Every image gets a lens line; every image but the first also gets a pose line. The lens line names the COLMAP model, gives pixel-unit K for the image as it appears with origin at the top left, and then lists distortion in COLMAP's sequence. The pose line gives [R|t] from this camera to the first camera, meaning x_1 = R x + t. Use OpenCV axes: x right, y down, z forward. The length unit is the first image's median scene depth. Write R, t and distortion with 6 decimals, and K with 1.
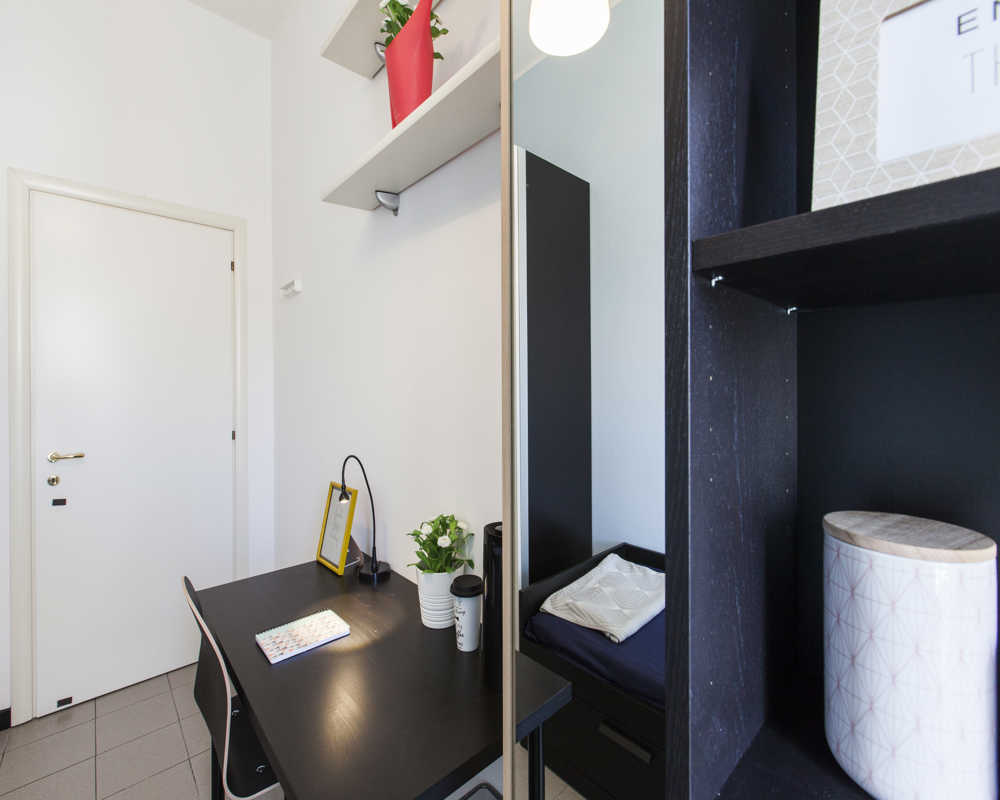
lens RADIAL K [[447.7, 0, 499.8], [0, 447.7, 397.2], [0, 0, 1]] dist [-0.008612, -0.000729]
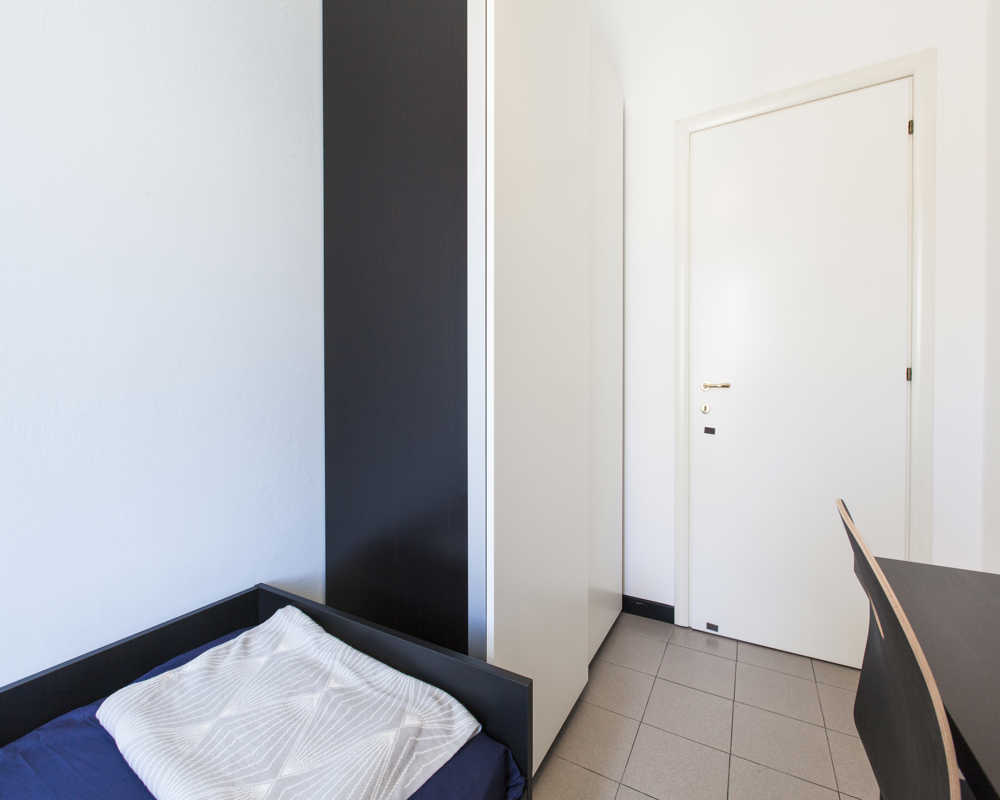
lens RADIAL K [[447.7, 0, 499.8], [0, 447.7, 394.7], [0, 0, 1]] dist [-0.008612, -0.000729]
pose [[0.283968, 0.019259, -0.958640, -0.133309], [-0.007881, 0.999811, 0.017751, 0.129834], [0.958801, 0.002514, 0.284067, 0.224976]]
